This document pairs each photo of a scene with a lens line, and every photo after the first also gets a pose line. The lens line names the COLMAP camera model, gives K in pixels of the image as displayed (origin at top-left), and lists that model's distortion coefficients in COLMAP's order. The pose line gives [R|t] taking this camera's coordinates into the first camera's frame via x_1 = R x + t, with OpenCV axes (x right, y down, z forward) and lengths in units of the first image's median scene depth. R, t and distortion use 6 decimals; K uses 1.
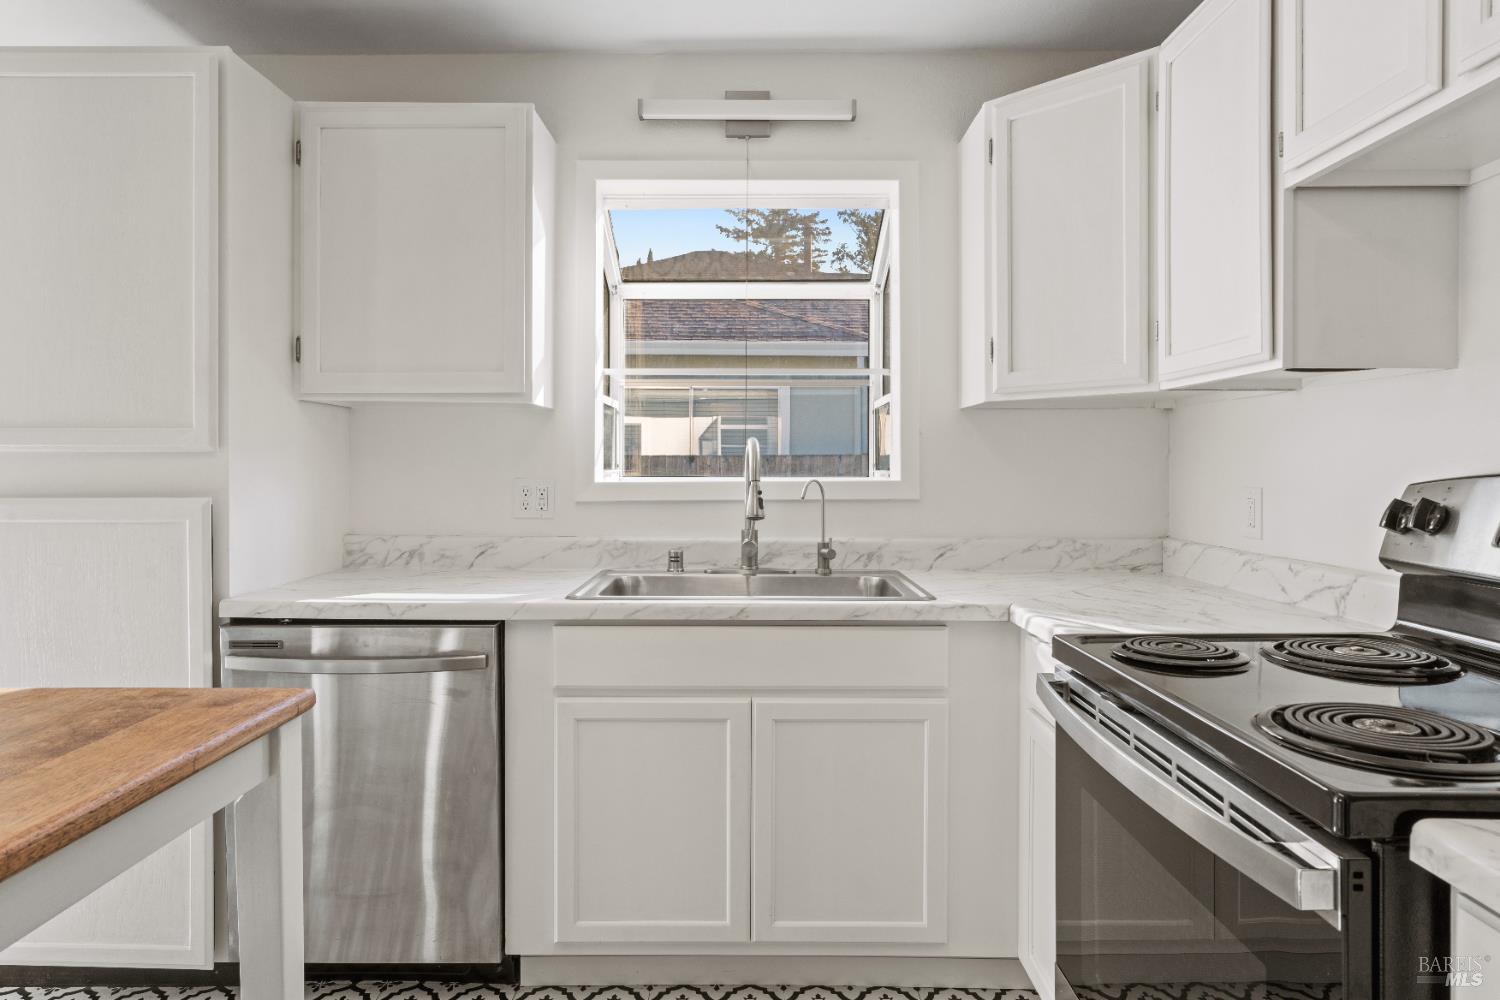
lens RADIAL K [[906.0, 0, 750.4], [0, 906.0, 473.9], [0, 0, 1]] dist [-0.004661, -0.000611]
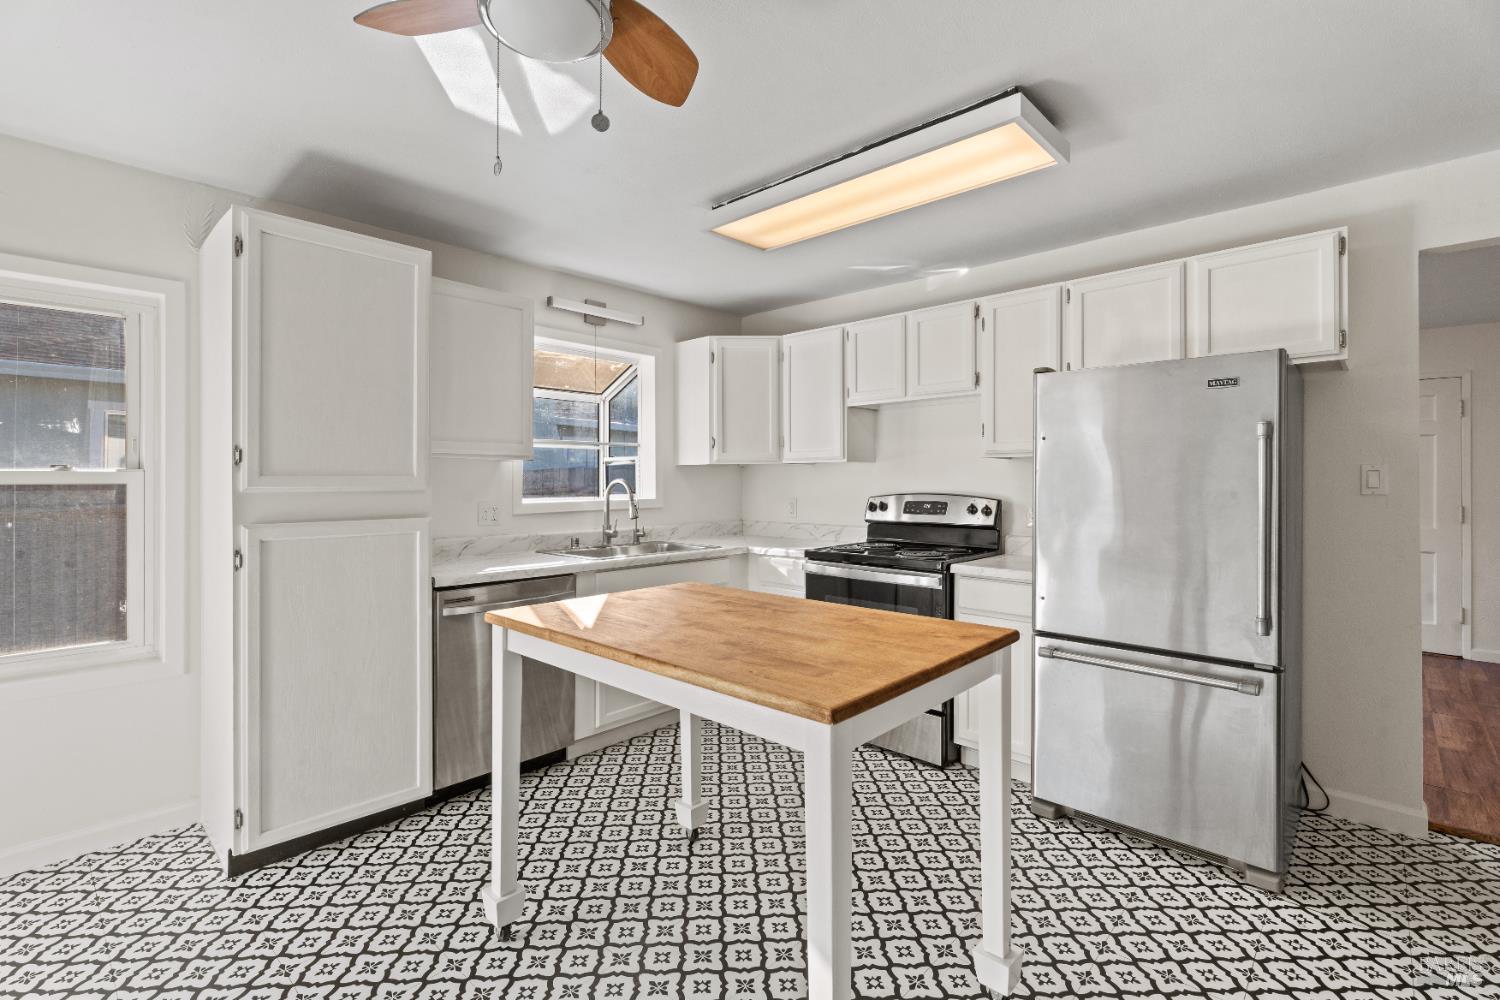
lens RADIAL K [[671.3, 0, 746.2], [0, 671.3, 483.7], [0, 0, 1]] dist [0.000975, 0.000349]
pose [[0.680503, -0.003427, 0.732737, -1.093975], [0.008154, 0.999963, -0.002896, -0.027885], [-0.732700, 0.007946, 0.680506, -0.286498]]
